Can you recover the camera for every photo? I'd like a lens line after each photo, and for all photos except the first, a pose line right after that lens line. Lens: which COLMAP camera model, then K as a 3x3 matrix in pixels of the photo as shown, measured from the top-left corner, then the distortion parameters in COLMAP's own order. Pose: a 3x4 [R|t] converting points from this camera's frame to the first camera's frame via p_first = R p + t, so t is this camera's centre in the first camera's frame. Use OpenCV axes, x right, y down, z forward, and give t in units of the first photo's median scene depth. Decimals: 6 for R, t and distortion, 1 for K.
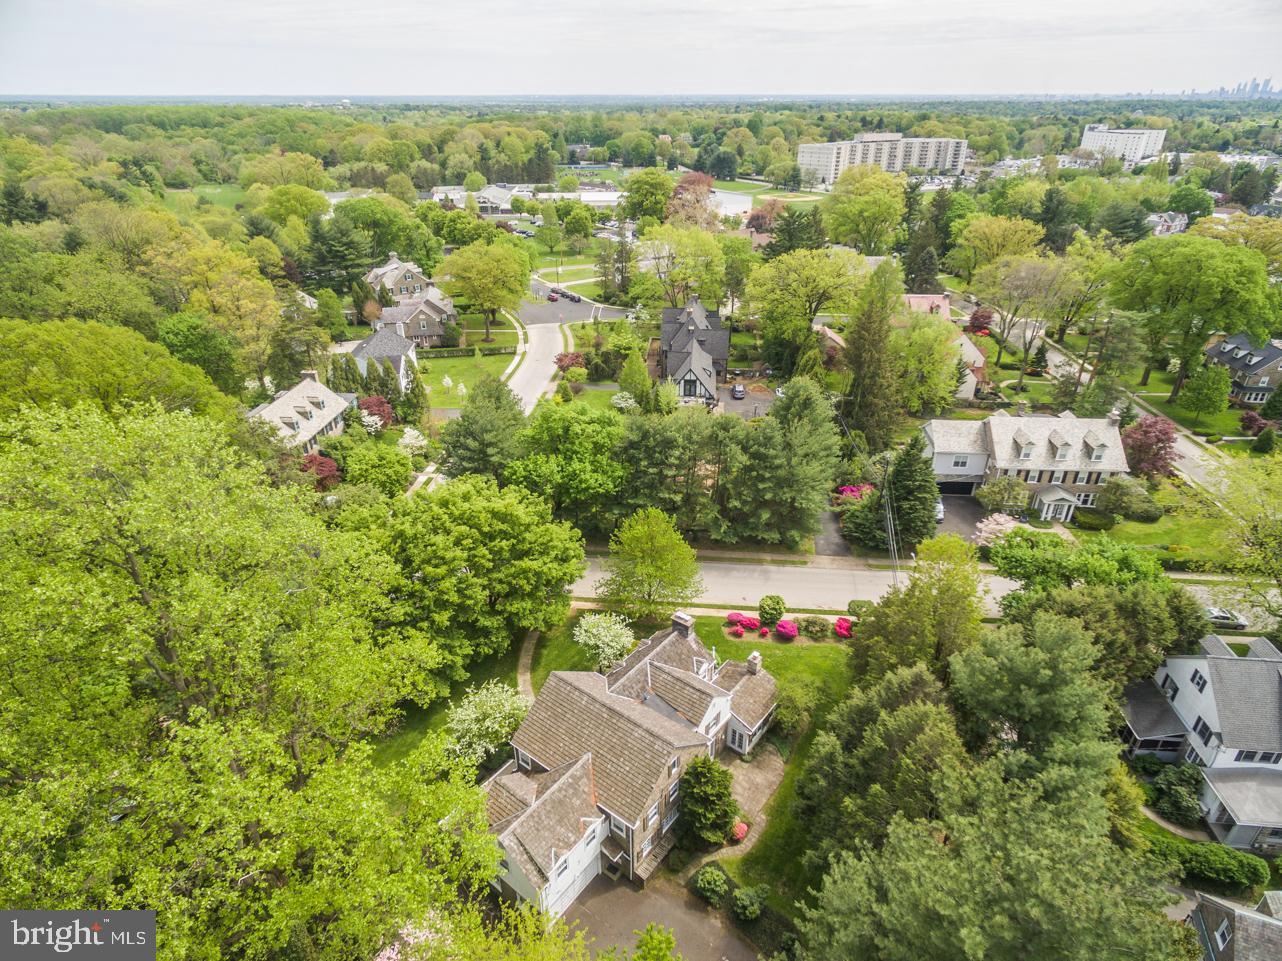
lens RADIAL K [[727.3, 0, 643.5], [0, 727.3, 481.7], [0, 0, 1]] dist [0.004562, 0.003529]
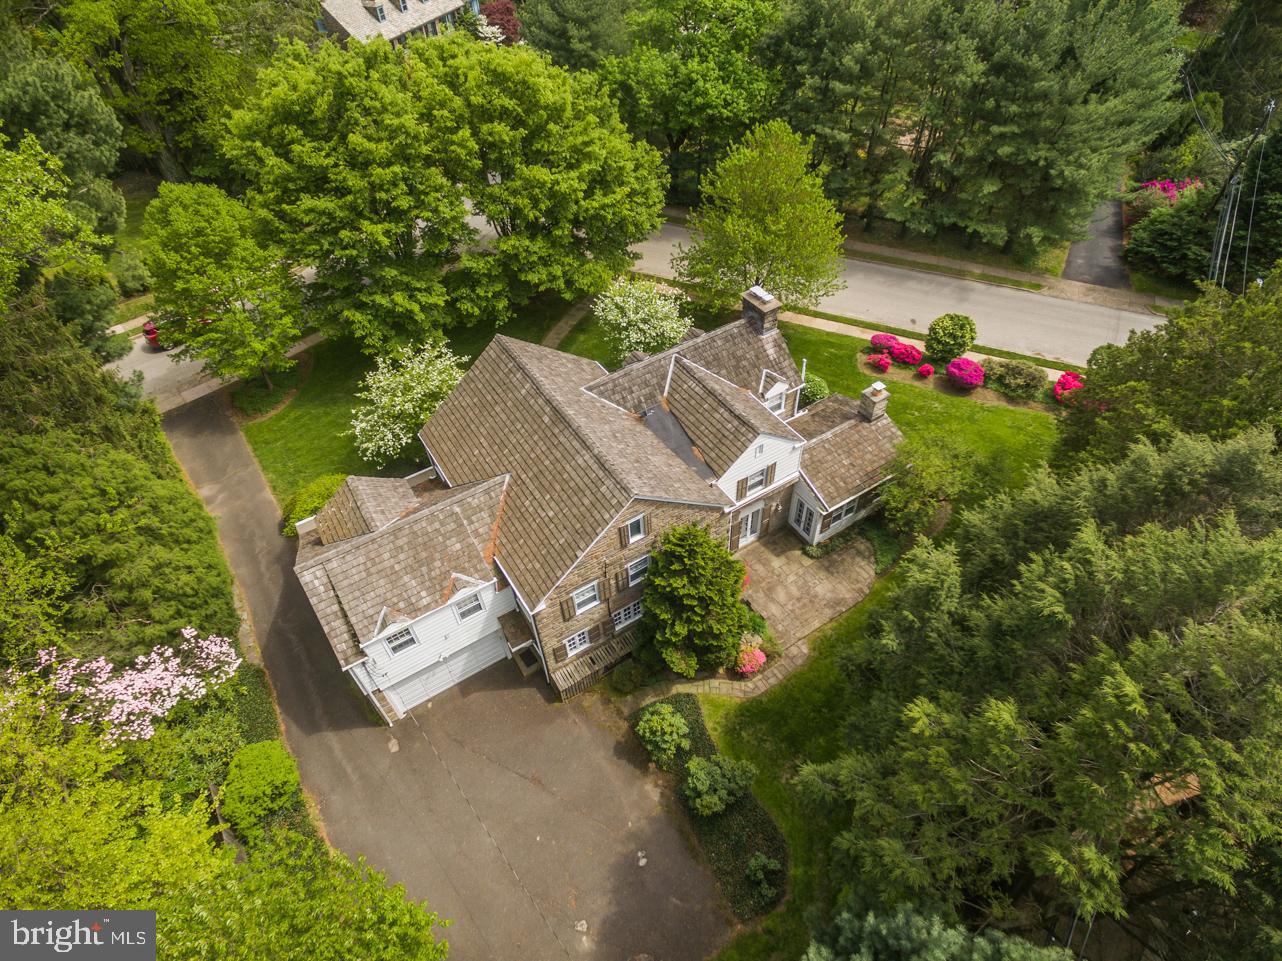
lens RADIAL K [[727.3, 0, 651.2], [0, 727.3, 481.3], [0, 0, 1]] dist [0.004562, 0.003529]
pose [[0.944134, 0.223781, -0.241936, 0.142834], [-0.133988, 0.931349, 0.338580, 0.141664], [0.301095, -0.287249, 0.909302, 0.428848]]
